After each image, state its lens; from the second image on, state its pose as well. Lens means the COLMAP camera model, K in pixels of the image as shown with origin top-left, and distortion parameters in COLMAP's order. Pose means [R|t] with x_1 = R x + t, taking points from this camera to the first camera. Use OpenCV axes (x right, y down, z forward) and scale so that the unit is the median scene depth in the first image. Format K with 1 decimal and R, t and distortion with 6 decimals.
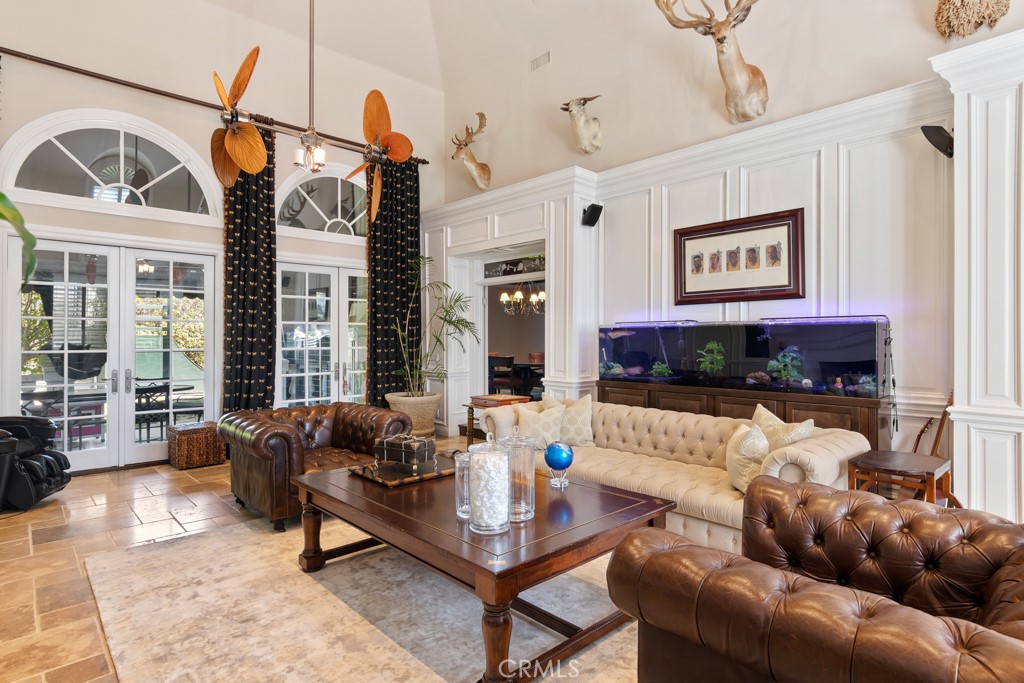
lens RADIAL K [[541.5, 0, 512.0], [0, 541.5, 341.5], [0, 0, 1]] dist [0.000230, 0.000083]
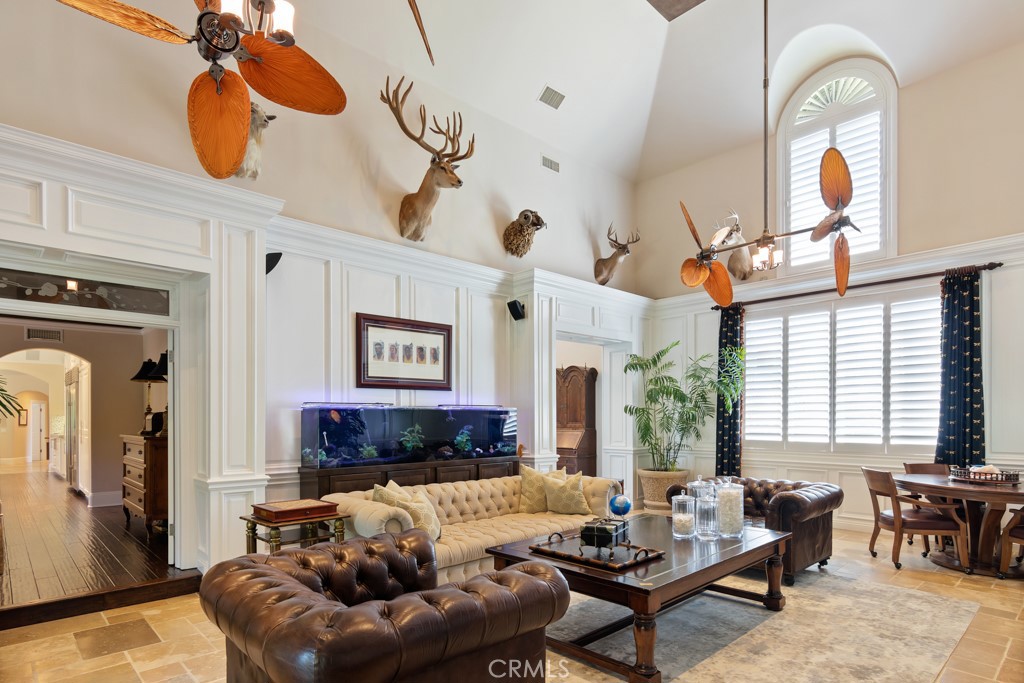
lens RADIAL K [[550.6, 0, 516.5], [0, 550.6, 430.4], [0, 0, 1]] dist [0.000736, 0.000481]
pose [[-0.002241, -0.018597, 0.999825, -0.771793], [0.006764, 0.999804, 0.018611, -0.004788], [-0.999975, 0.006804, -0.002115, 0.748730]]
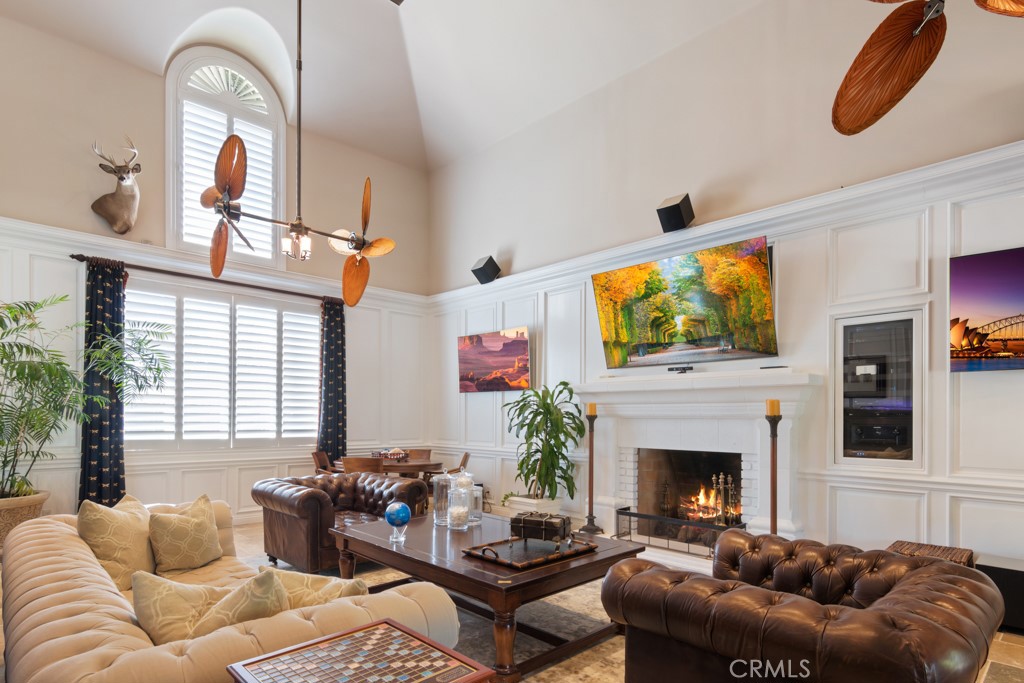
lens RADIAL K [[545.9, 0, 512.8], [0, 545.9, 418.8], [0, 0, 1]] dist [0.002291, 0.000034]
pose [[-0.999923, -0.004596, -0.011518, -0.085851], [-0.004656, 0.999976, 0.005178, -0.002183], [0.011494, 0.005231, -0.999920, 1.285976]]
